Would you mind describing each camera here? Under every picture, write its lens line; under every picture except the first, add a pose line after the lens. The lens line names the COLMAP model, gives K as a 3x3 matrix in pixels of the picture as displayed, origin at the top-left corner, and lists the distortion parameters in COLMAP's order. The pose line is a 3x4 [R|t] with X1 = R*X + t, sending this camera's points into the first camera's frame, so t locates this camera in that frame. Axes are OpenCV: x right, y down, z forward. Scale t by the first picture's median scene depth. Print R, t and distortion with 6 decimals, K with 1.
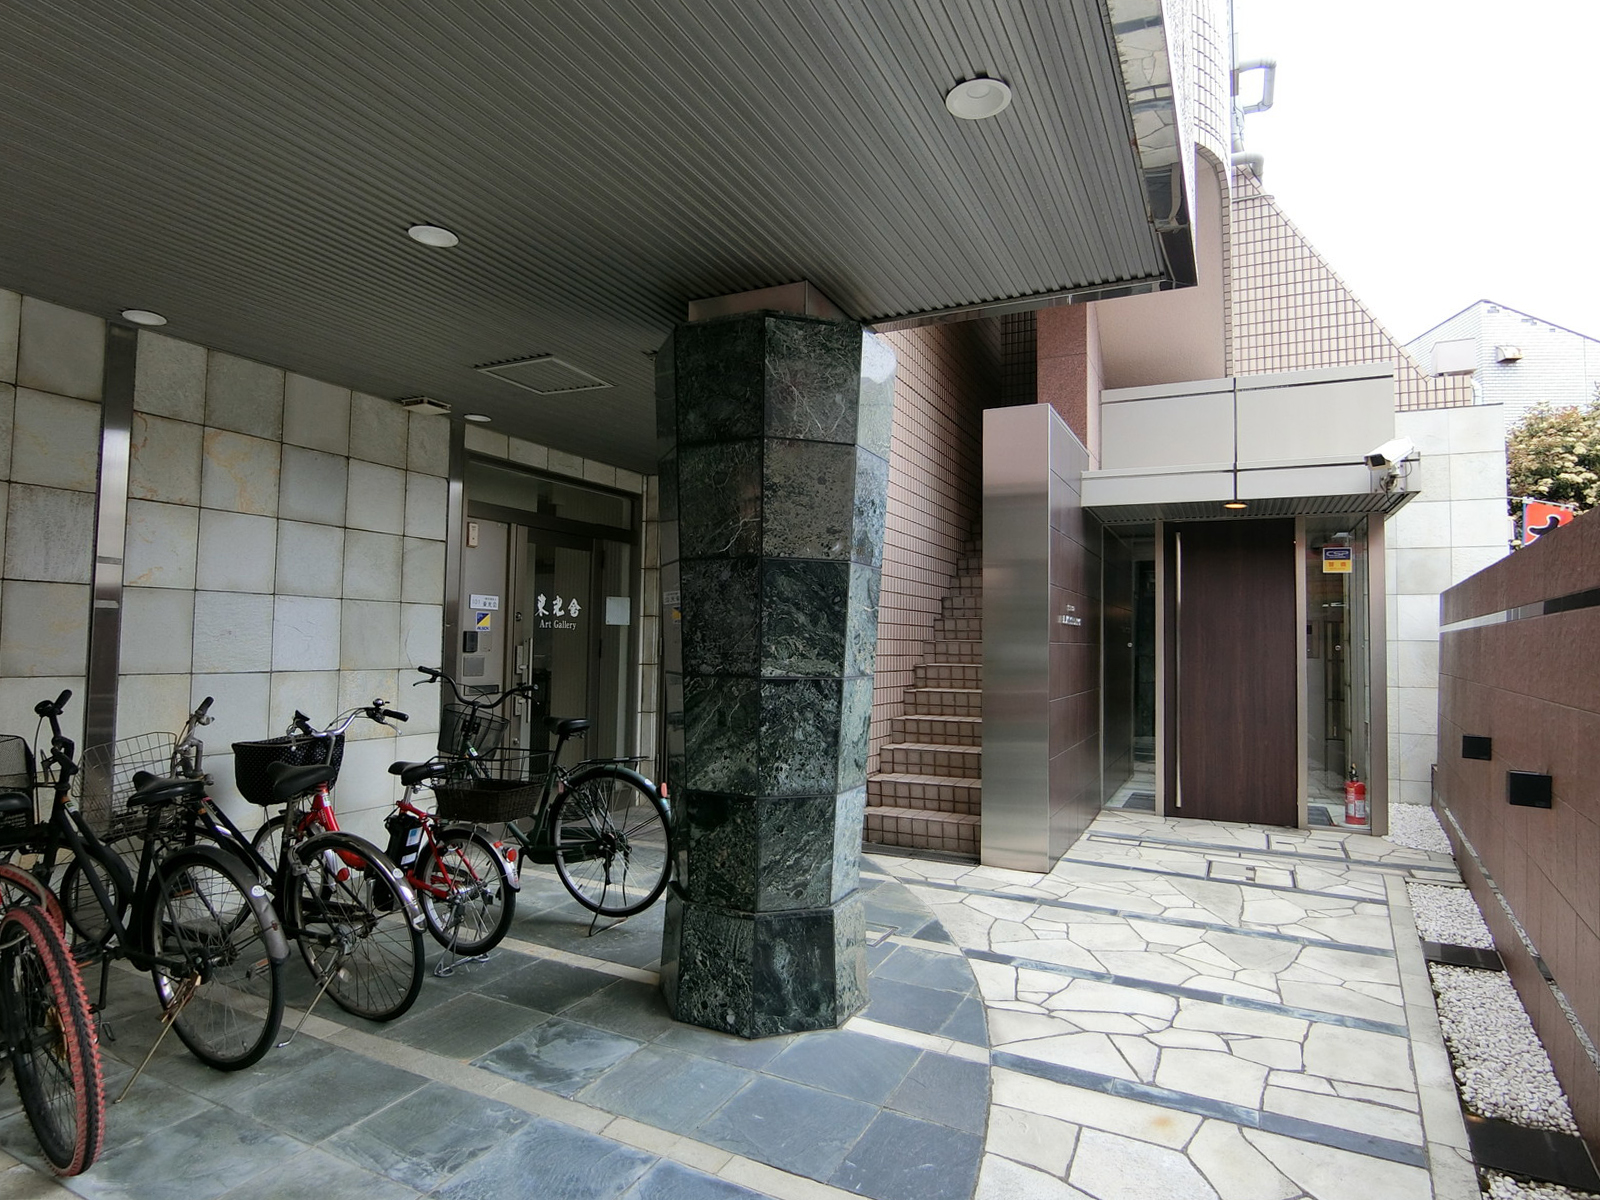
lens RADIAL K [[923.2, 0, 800.3], [0, 923.2, 605.2], [0, 0, 1]] dist [-0.006602, -0.001034]
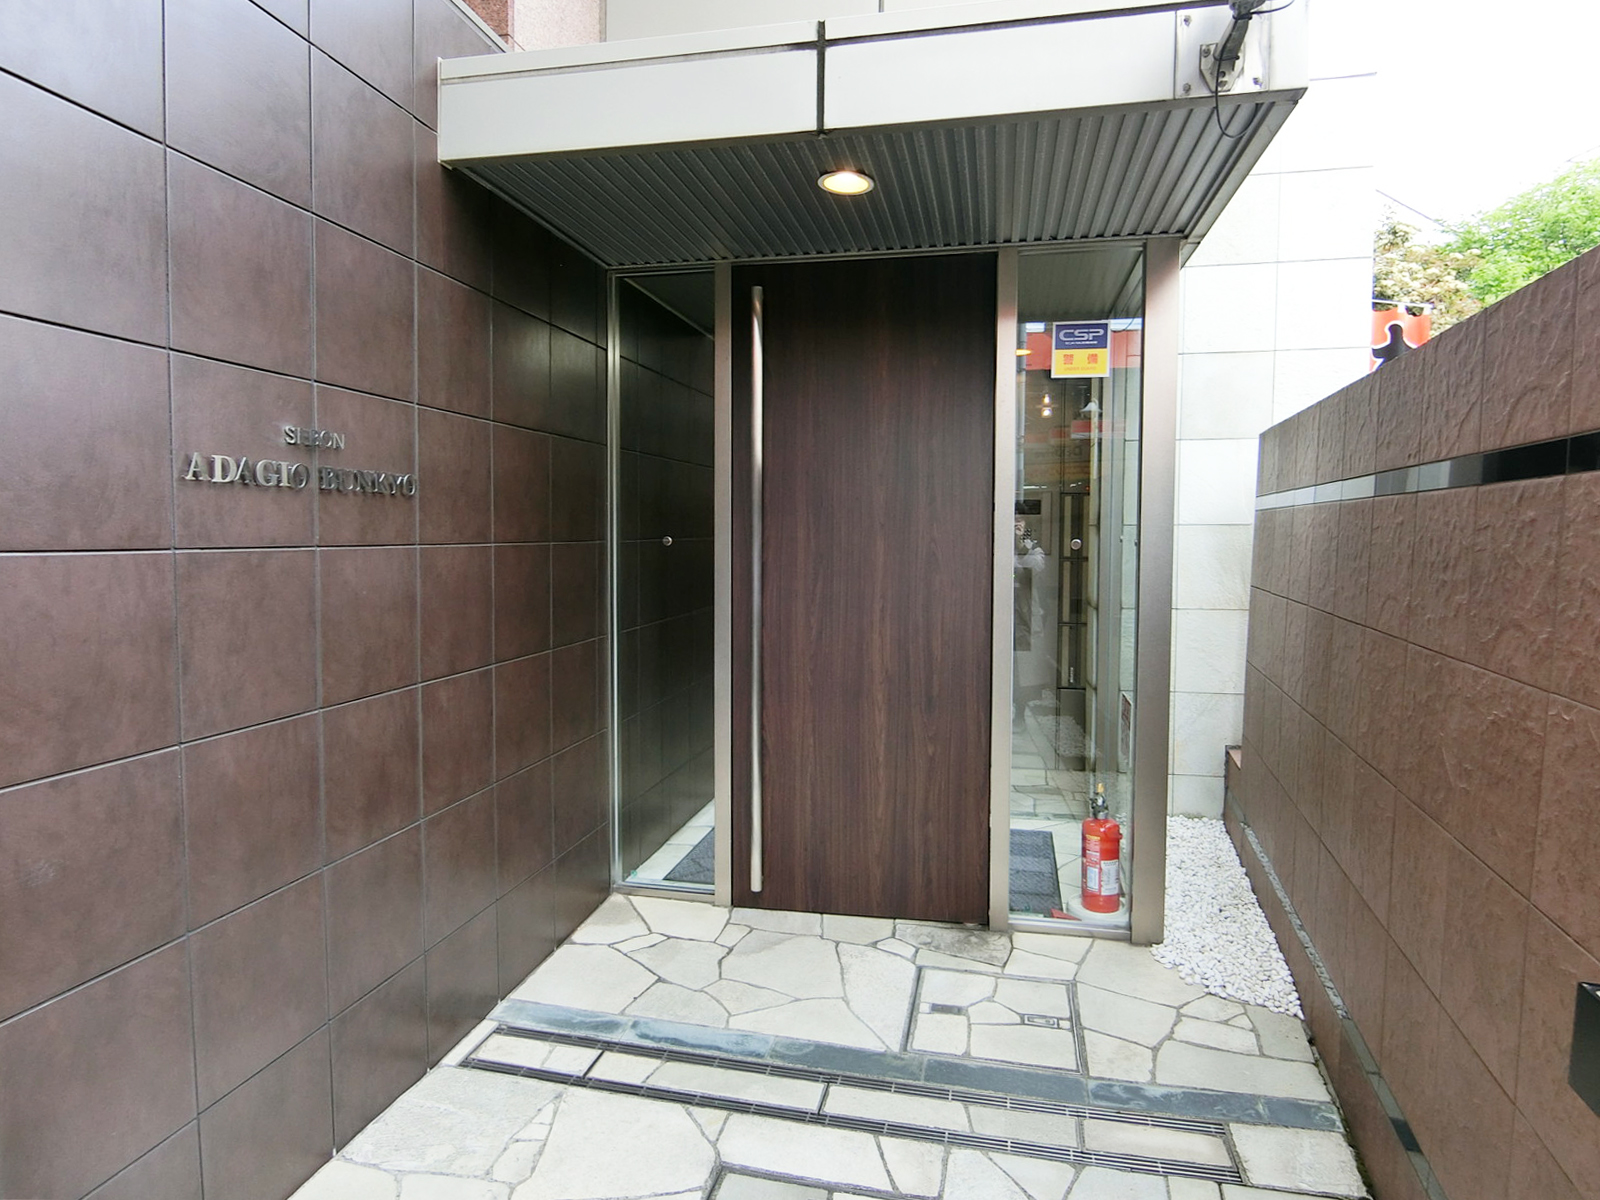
lens RADIAL K [[923.2, 0, 798.5], [0, 923.2, 590.7], [0, 0, 1]] dist [-0.006602, -0.001034]
pose [[0.973773, -0.028792, 0.225691, 0.339215], [0.004516, 0.994211, 0.107350, 0.019769], [-0.227475, -0.103515, 0.968266, 0.575662]]
